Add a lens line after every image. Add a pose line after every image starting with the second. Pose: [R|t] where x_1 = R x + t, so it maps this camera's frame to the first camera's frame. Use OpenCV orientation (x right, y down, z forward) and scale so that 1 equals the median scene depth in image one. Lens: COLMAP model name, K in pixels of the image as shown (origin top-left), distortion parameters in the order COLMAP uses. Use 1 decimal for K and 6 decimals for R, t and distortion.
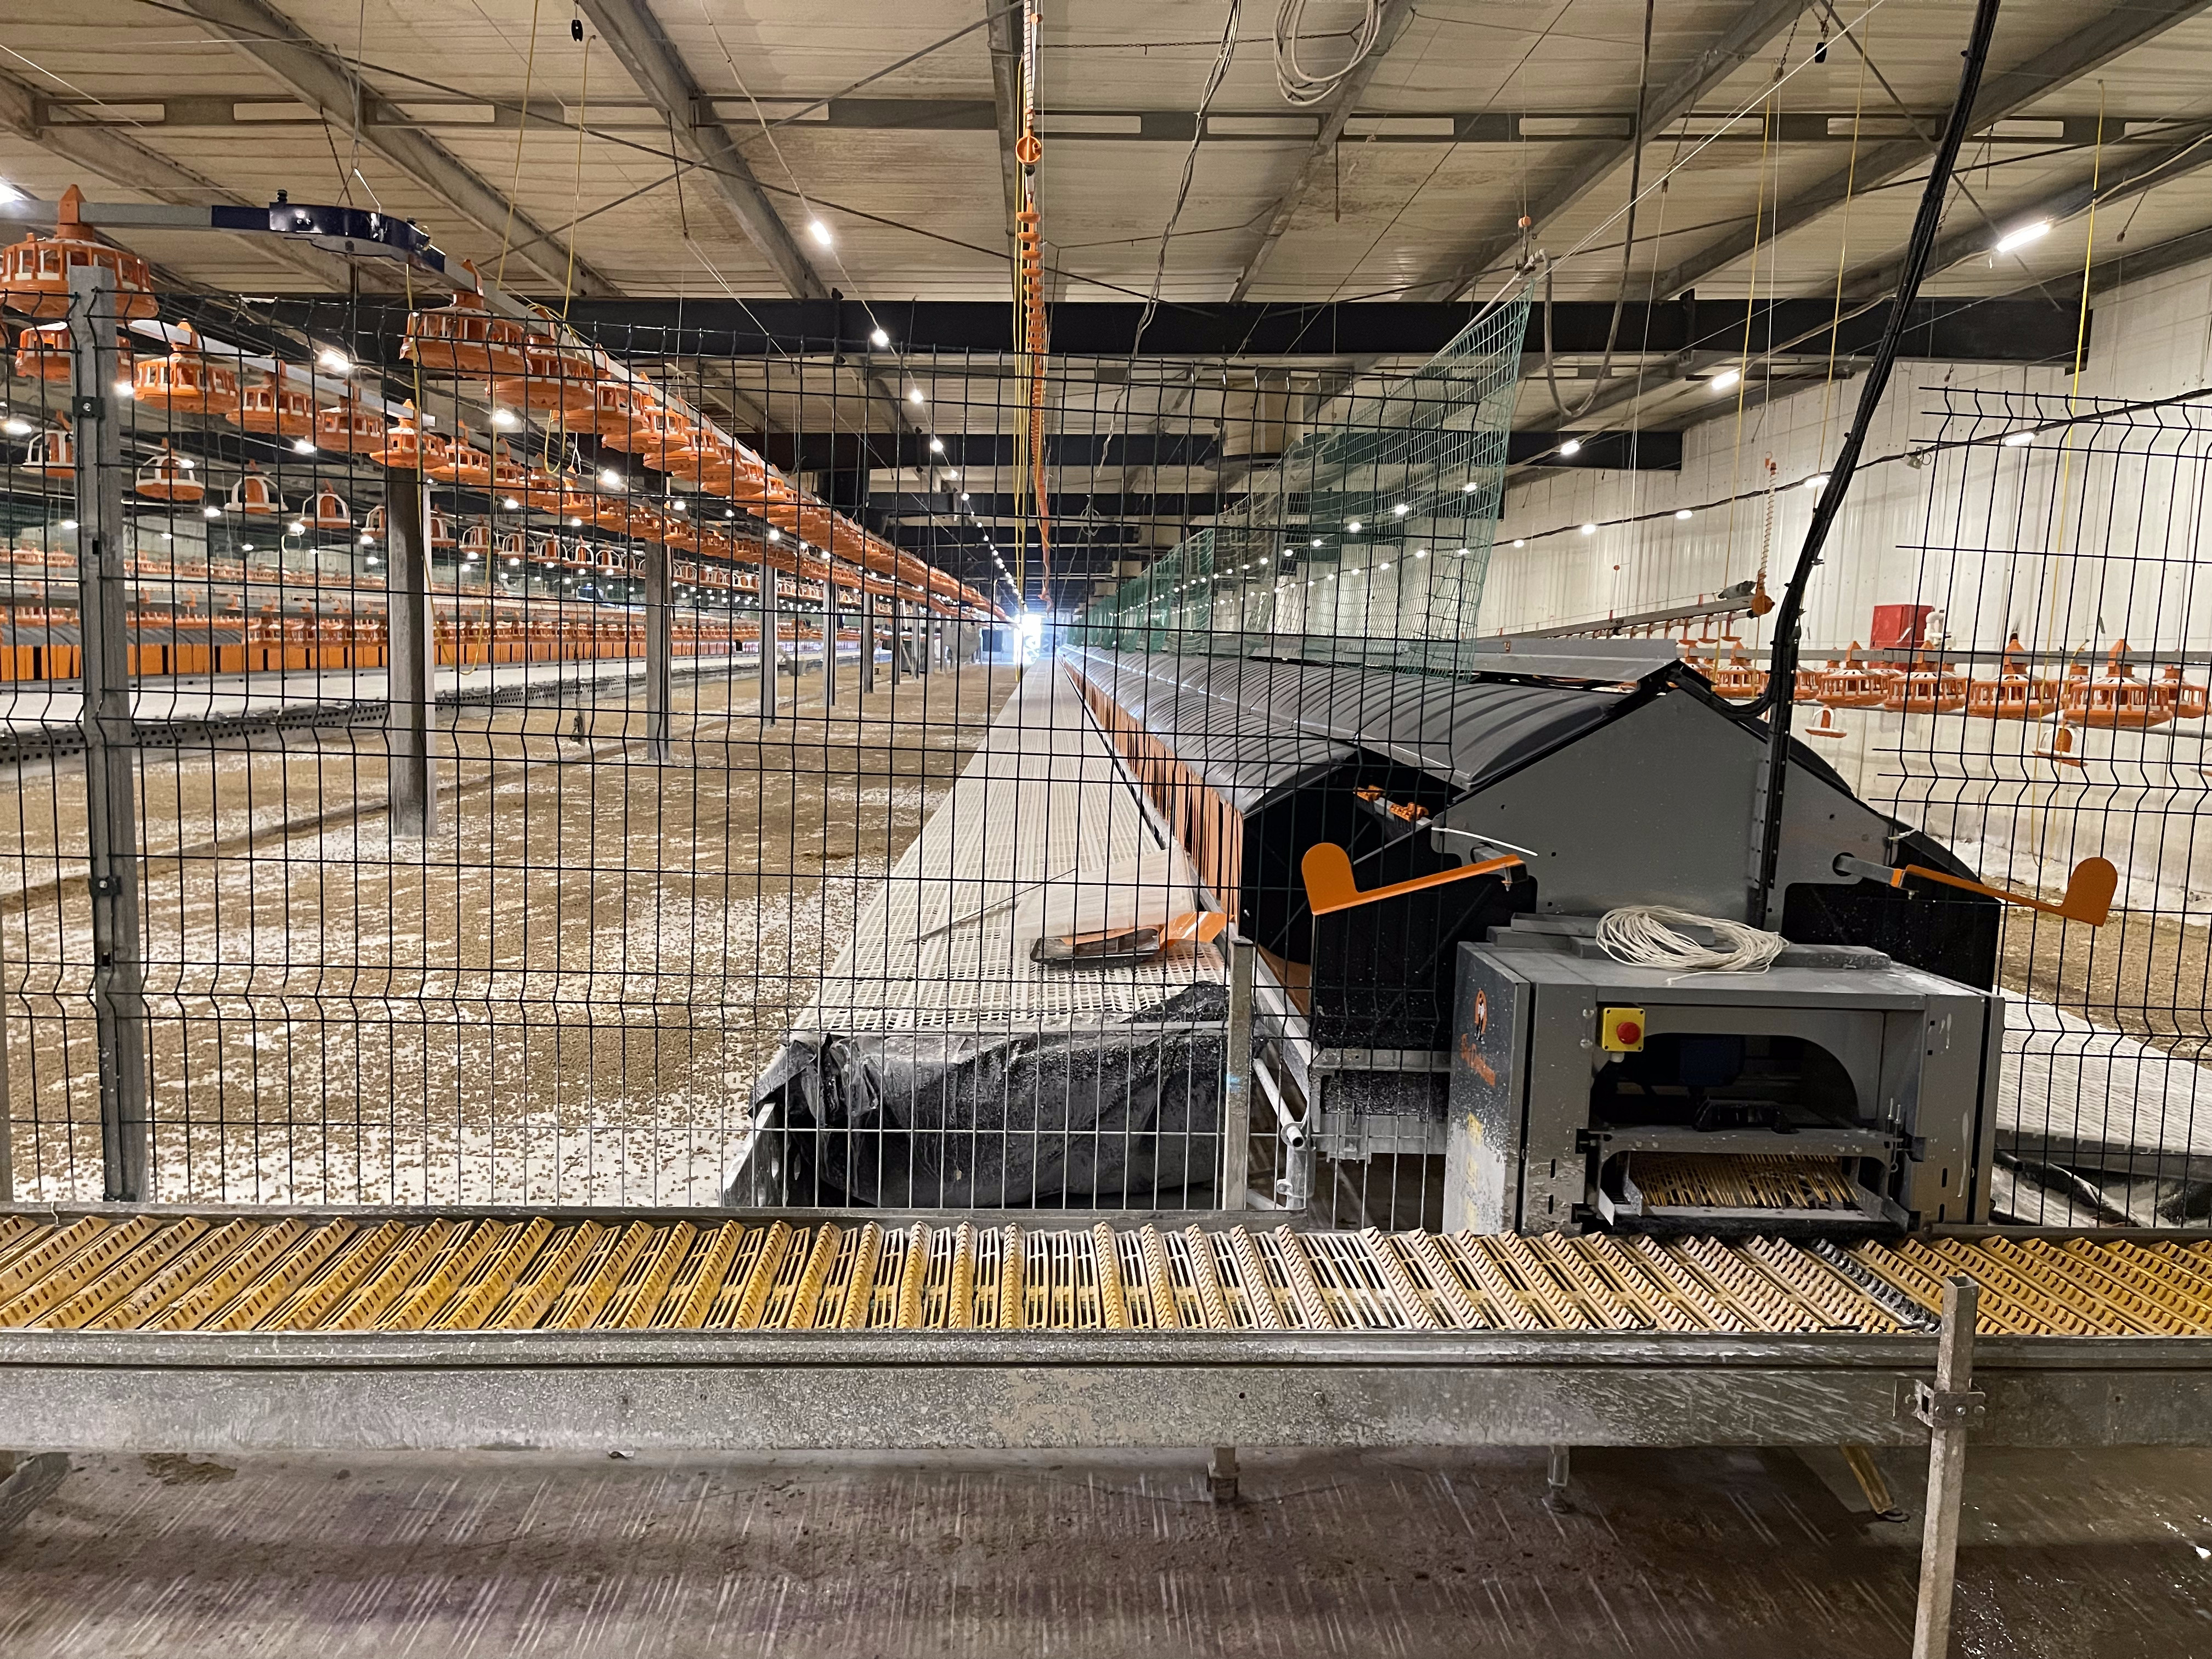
lens RADIAL K [[1639.3, 0, 1109.6], [0, 1639.3, 854.7], [0, 0, 1]] dist [0.099391, -0.150312]
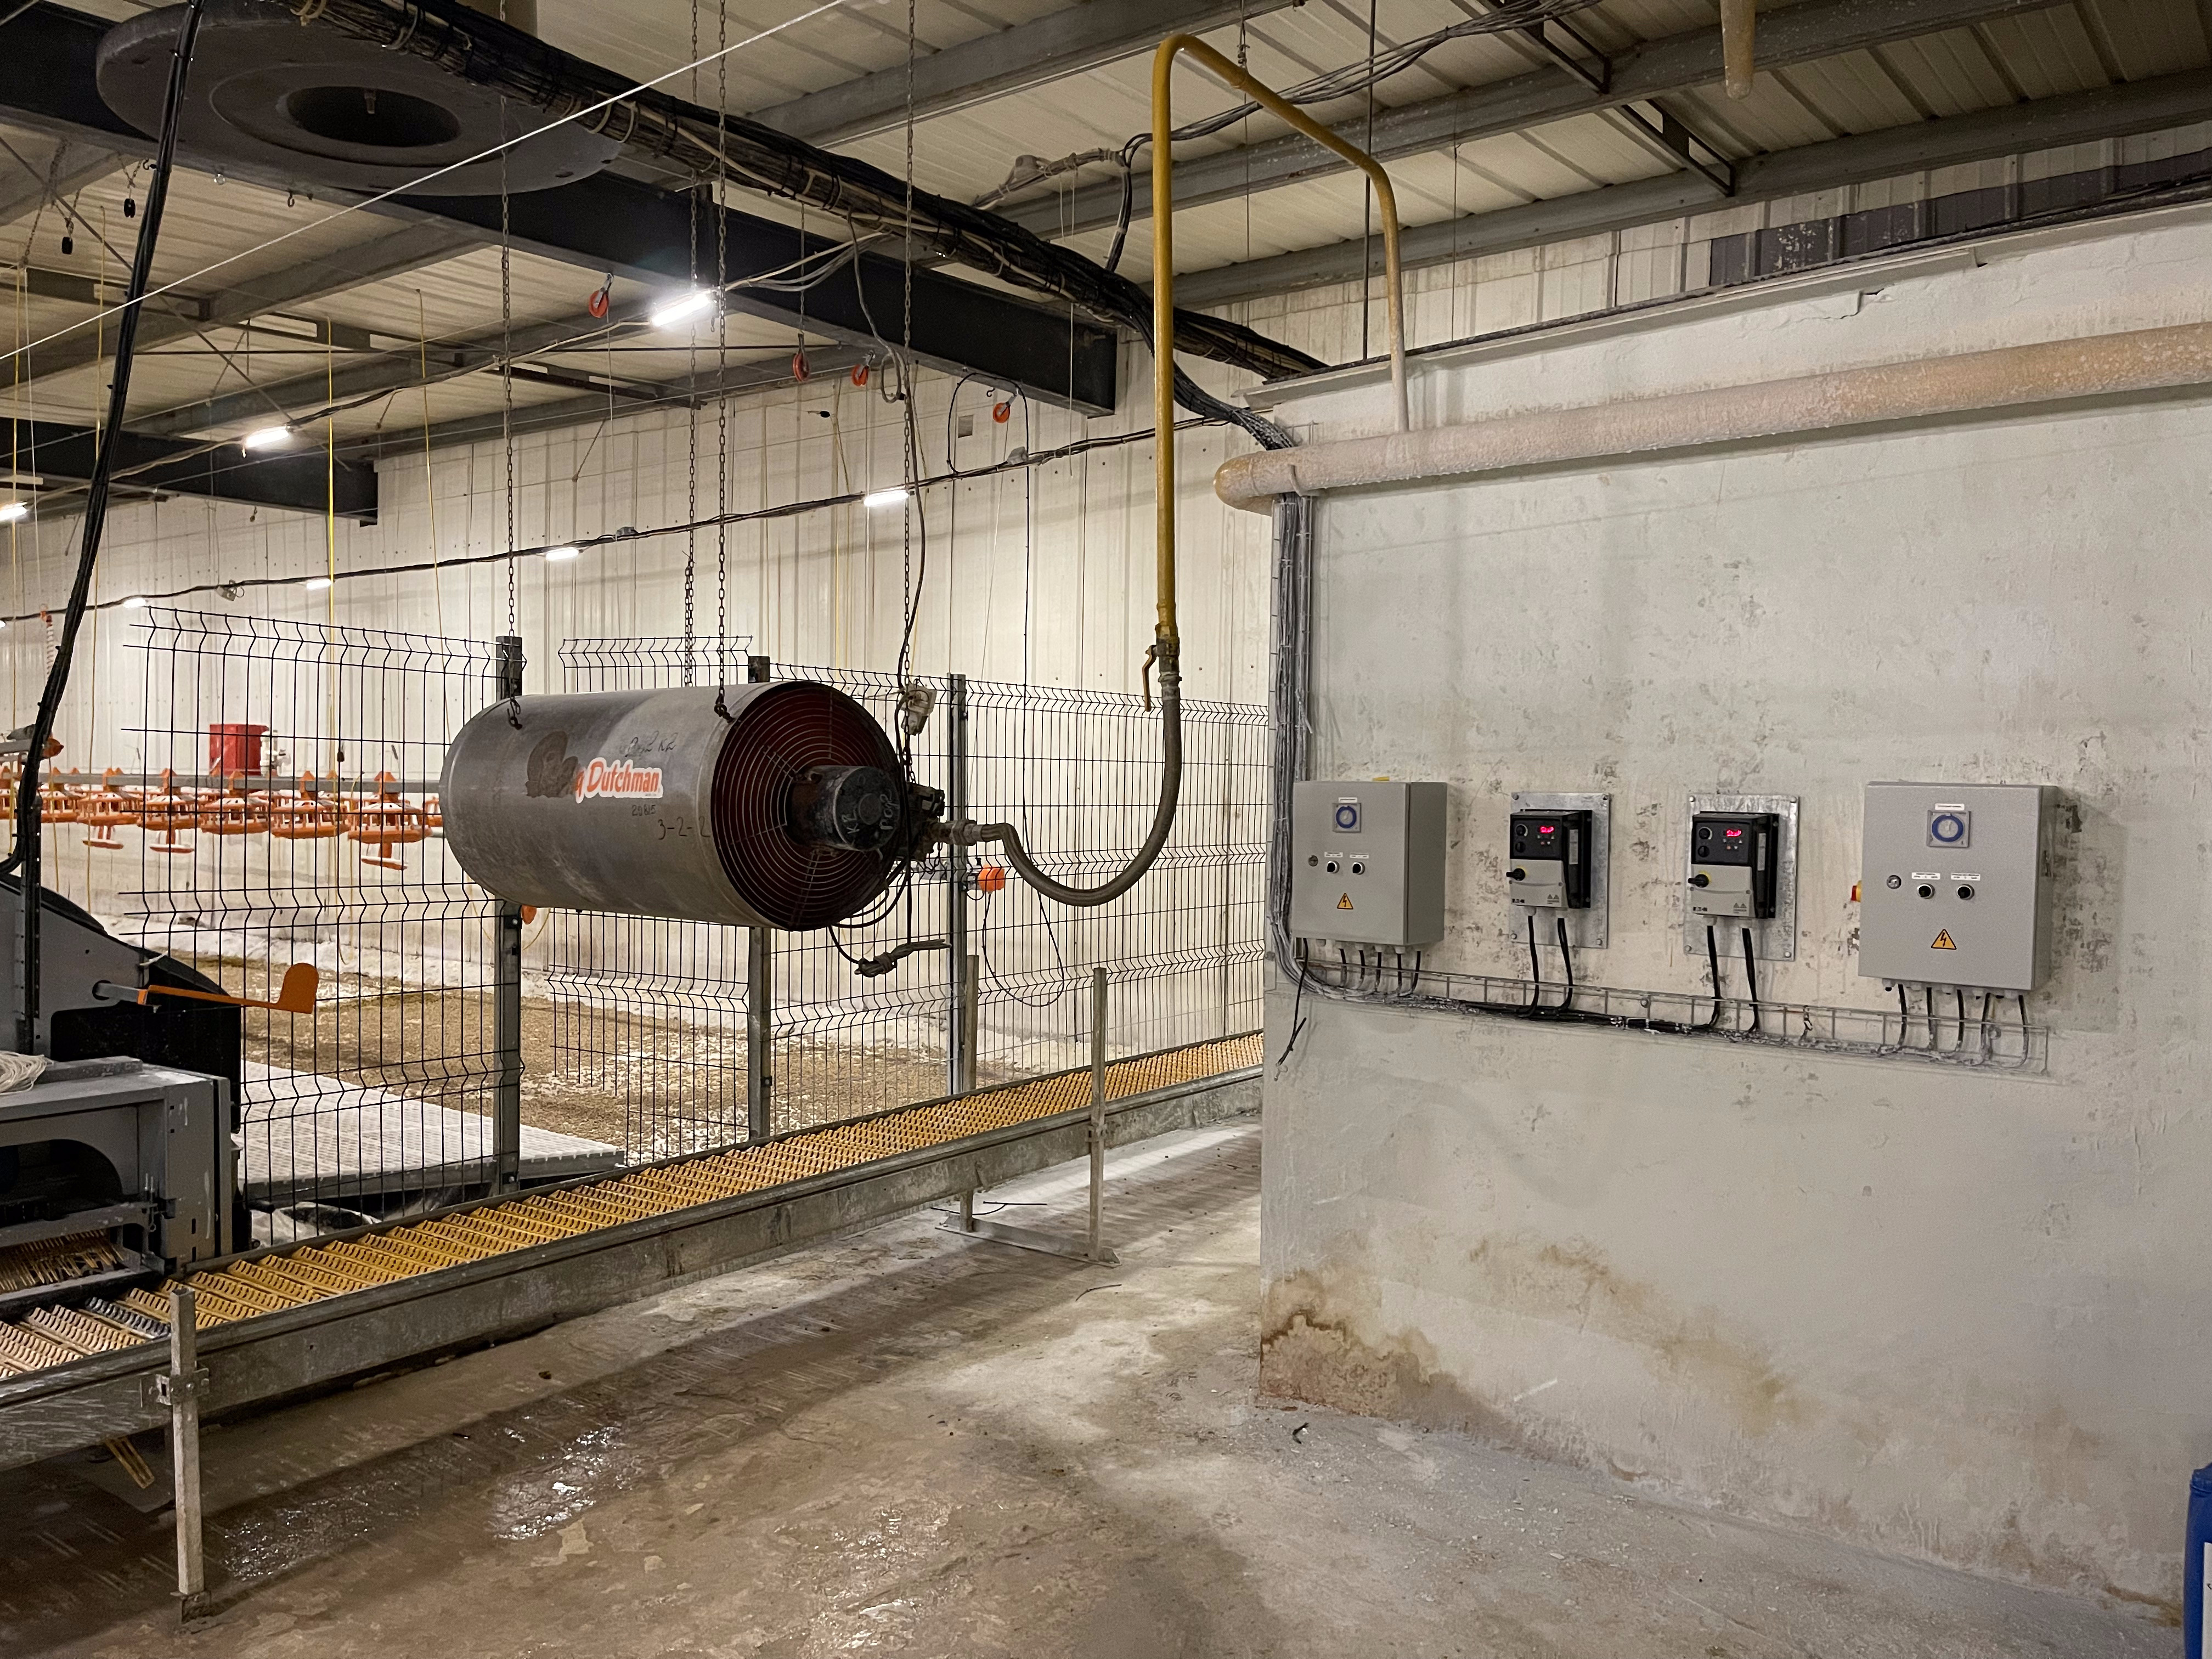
lens RADIAL K [[1639.3, 0, 1109.6], [0, 1639.3, 854.7], [0, 0, 1]] dist [0.099391, -0.150312]
pose [[0.619384, -0.057681, 0.782966, -0.049220], [0.104817, 0.994445, -0.009657, -0.004098], [-0.778060, 0.088050, 0.621989, -0.369208]]
